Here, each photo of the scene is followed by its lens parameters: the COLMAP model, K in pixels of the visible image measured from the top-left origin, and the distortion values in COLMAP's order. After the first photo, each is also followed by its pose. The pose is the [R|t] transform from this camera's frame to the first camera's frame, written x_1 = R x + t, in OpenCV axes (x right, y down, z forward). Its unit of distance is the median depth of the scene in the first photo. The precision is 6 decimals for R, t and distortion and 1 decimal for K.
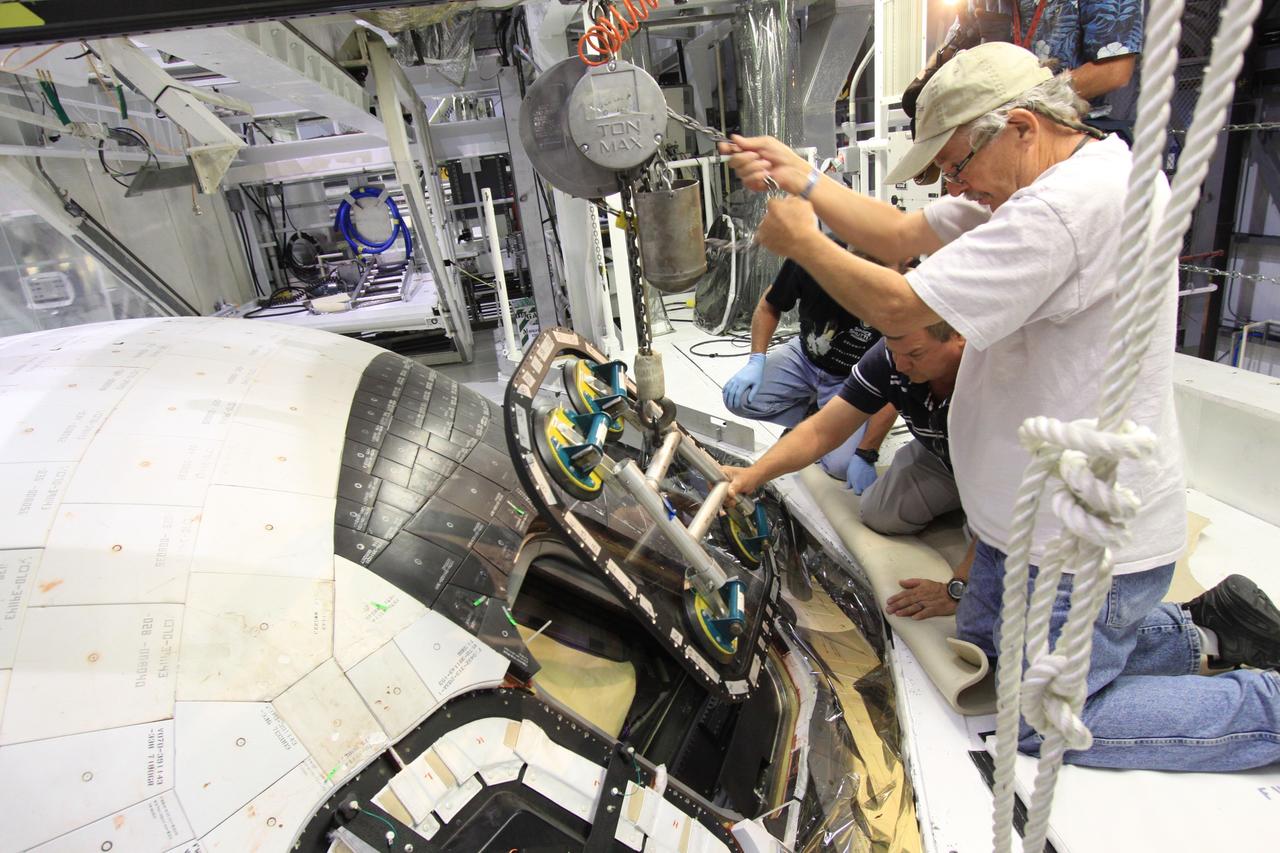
lens RADIAL K [[772.6, 0, 643.8], [0, 772.6, 434.8], [0, 0, 1]] dist [-0.010132, 0.003843]
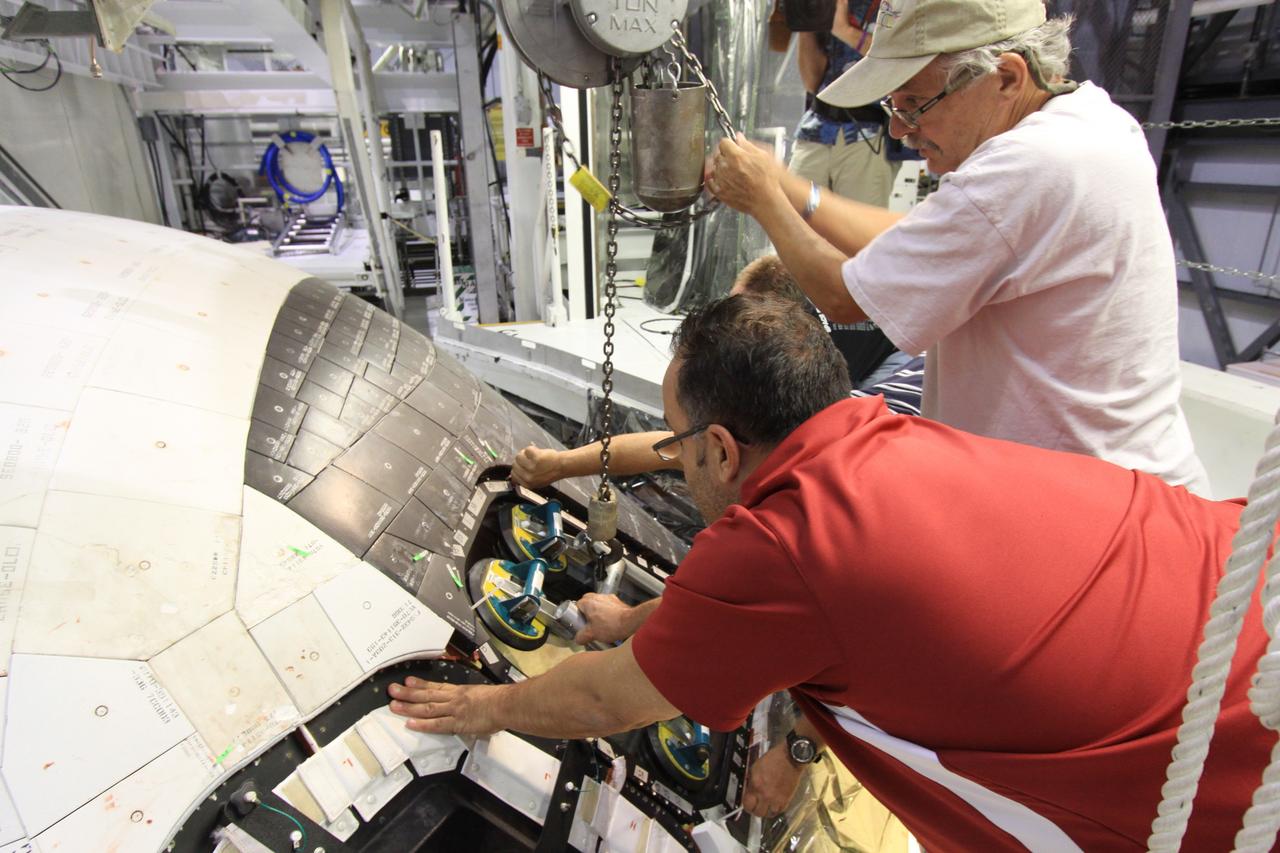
lens RADIAL K [[772.6, 0, 646.9], [0, 772.6, 438.3], [0, 0, 1]] dist [-0.010132, 0.003843]
pose [[0.991968, 0.072821, 0.103424, -0.055263], [-0.074063, 0.997220, 0.008217, 0.053530], [-0.102538, -0.015811, 0.994603, 0.122686]]
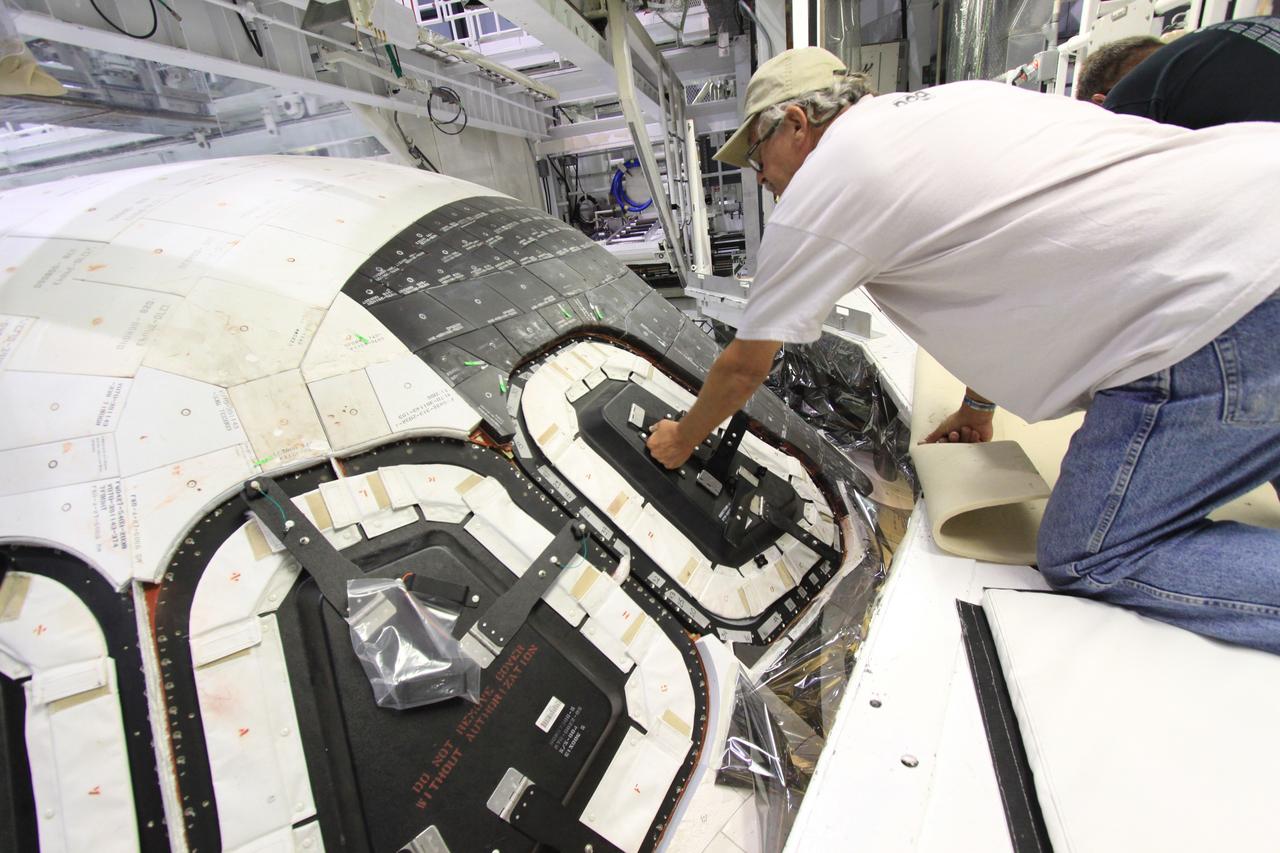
lens RADIAL K [[592.3, 0, 648.2], [0, 592.3, 436.7], [0, 0, 1]] dist [-0.014083, 0.000702]
pose [[0.934786, 0.141756, -0.325700, 0.237127], [-0.113947, 0.988130, 0.103031, 0.172986], [0.336439, -0.059199, 0.939843, 0.274077]]
